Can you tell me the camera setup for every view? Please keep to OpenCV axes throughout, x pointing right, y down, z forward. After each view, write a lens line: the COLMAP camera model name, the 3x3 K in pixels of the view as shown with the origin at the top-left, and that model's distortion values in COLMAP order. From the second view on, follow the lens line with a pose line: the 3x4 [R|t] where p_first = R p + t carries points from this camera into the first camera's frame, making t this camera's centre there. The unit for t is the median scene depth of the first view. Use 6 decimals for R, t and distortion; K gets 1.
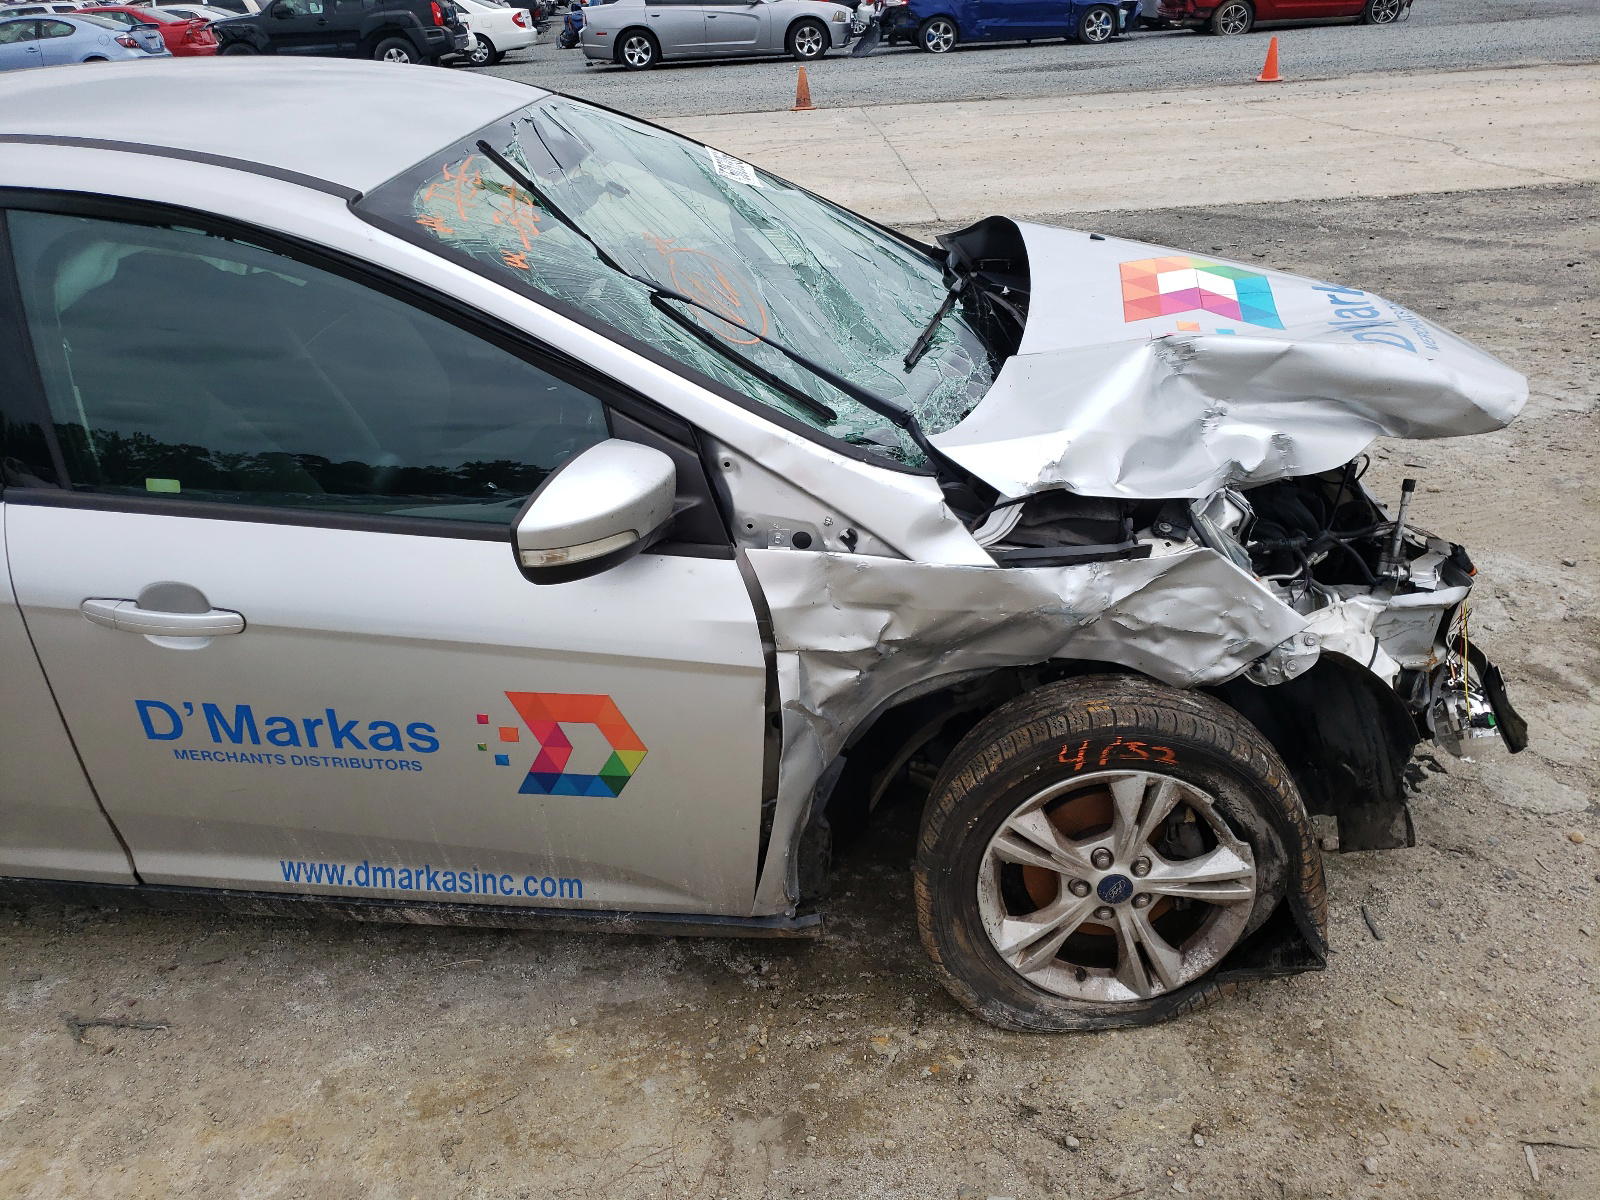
lens RADIAL K [[1197.1, 0, 800.3], [0, 1197.1, 611.9], [0, 0, 1]] dist [0.031724, -0.012855]
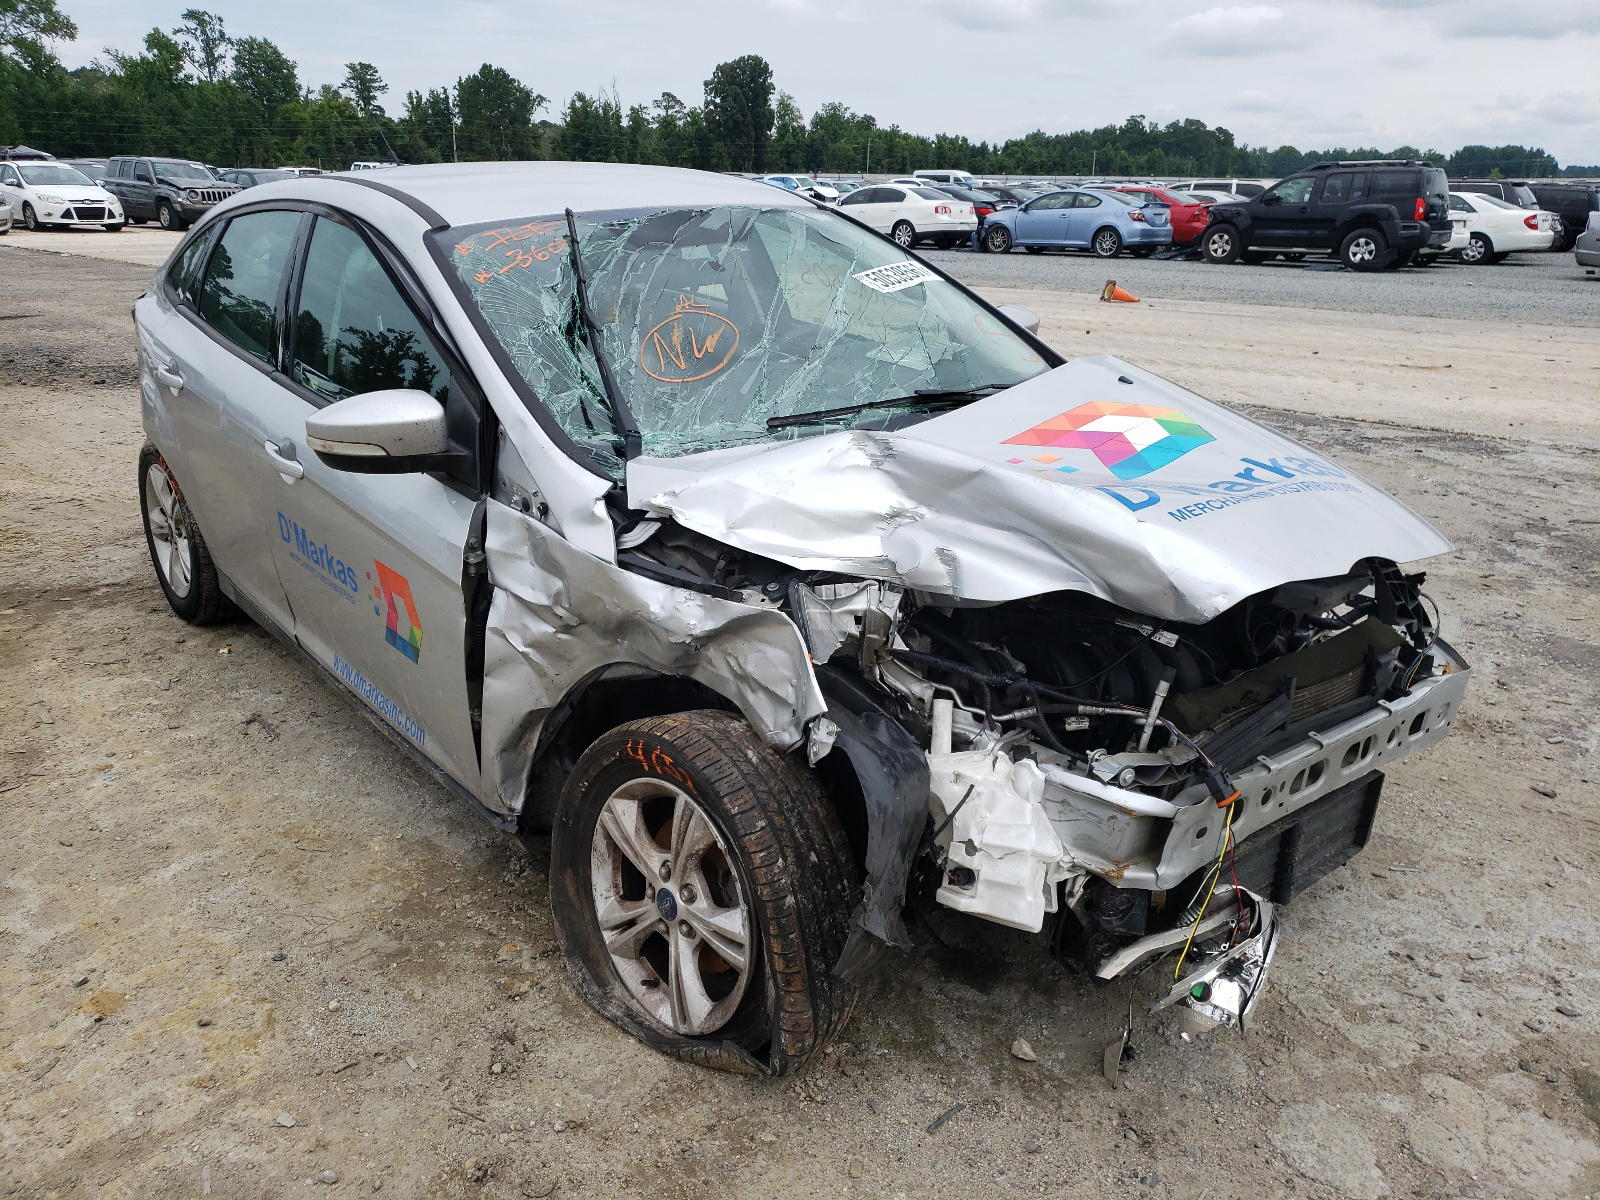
lens RADIAL K [[1197.1, 0, 802.9], [0, 1197.1, 590.8], [0, 0, 1]] dist [0.031724, -0.012855]
pose [[0.722495, 0.274588, -0.634509, 0.874607], [-0.365952, 0.930528, -0.014005, -0.053814], [0.586583, 0.242318, 0.772788, 0.164345]]
